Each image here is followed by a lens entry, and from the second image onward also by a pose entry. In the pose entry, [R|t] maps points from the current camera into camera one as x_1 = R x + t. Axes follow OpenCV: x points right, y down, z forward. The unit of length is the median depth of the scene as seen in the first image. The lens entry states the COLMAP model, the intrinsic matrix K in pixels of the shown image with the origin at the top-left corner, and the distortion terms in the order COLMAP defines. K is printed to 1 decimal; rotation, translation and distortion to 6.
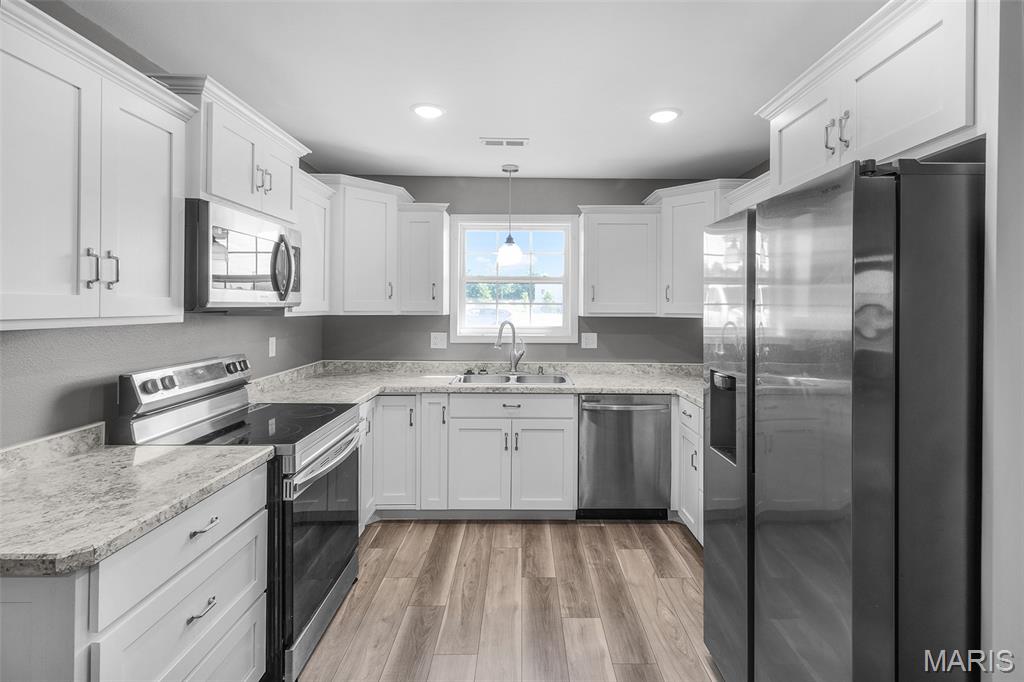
lens RADIAL K [[486.6, 0, 532.1], [0, 486.6, 307.9], [0, 0, 1]] dist [0.001098, 0.000314]
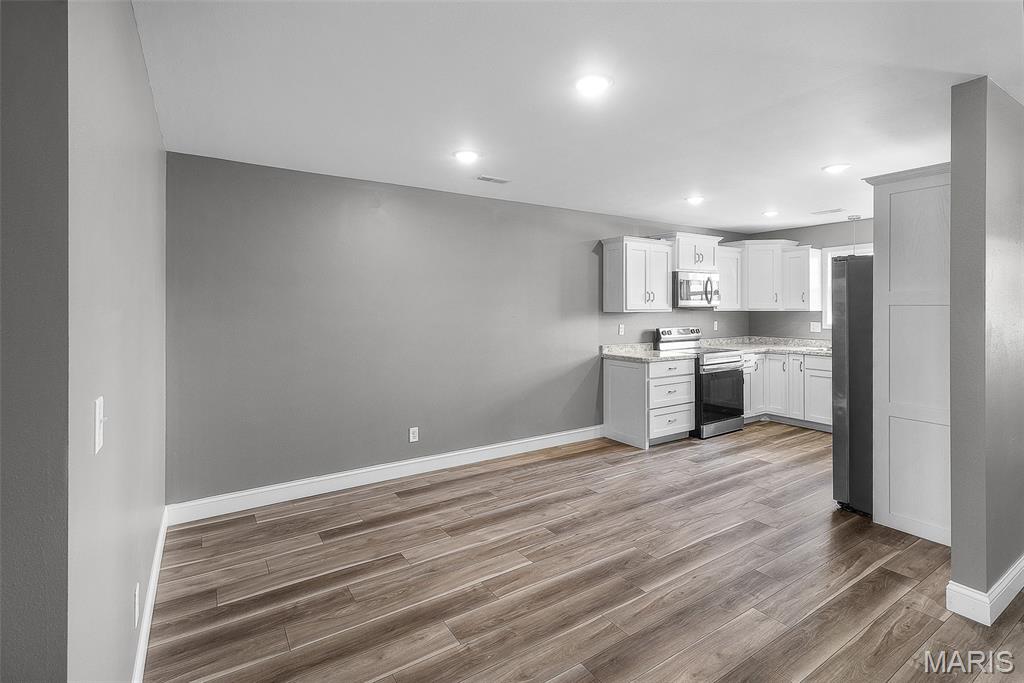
lens RADIAL K [[481.2, 0, 518.9], [0, 481.2, 299.8], [0, 0, 1]] dist [0.000100, 0.000089]
pose [[0.526845, -0.020351, -0.849718, 0.806575], [0.003332, 0.999755, -0.021878, 0.010293], [0.849955, 0.008695, 0.526784, -0.845187]]
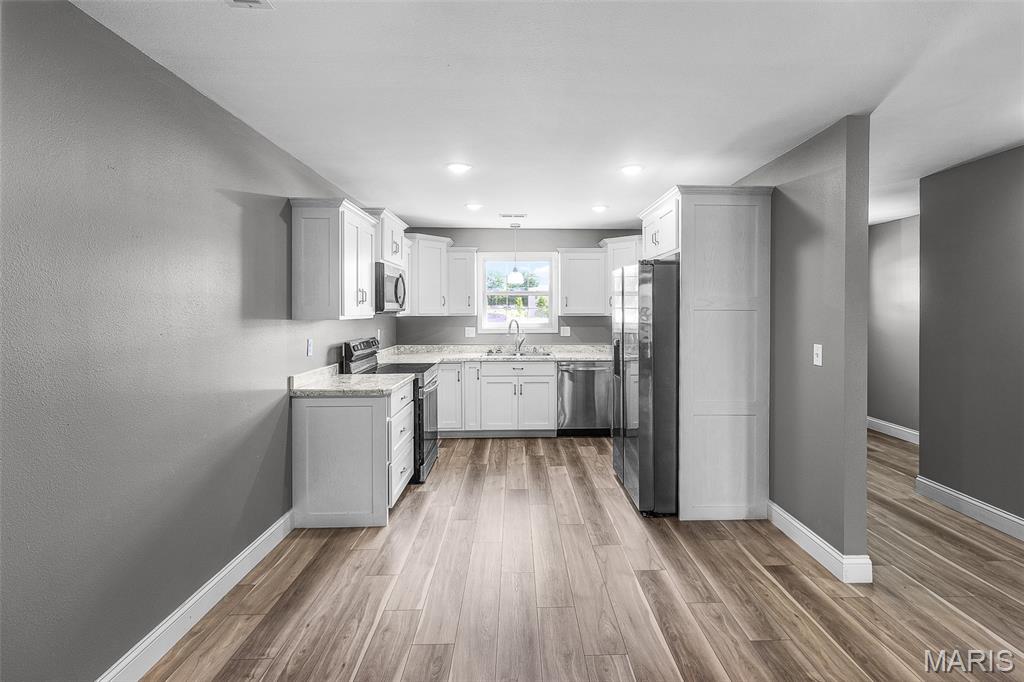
lens RADIAL K [[486.6, 0, 532.1], [0, 486.6, 307.9], [0, 0, 1]] dist [0.001098, 0.000314]
pose [[0.999888, -0.007356, 0.013007, -0.014110], [0.007472, 0.999933, -0.008872, 0.004564], [-0.012941, 0.008969, 0.999876, -0.726080]]
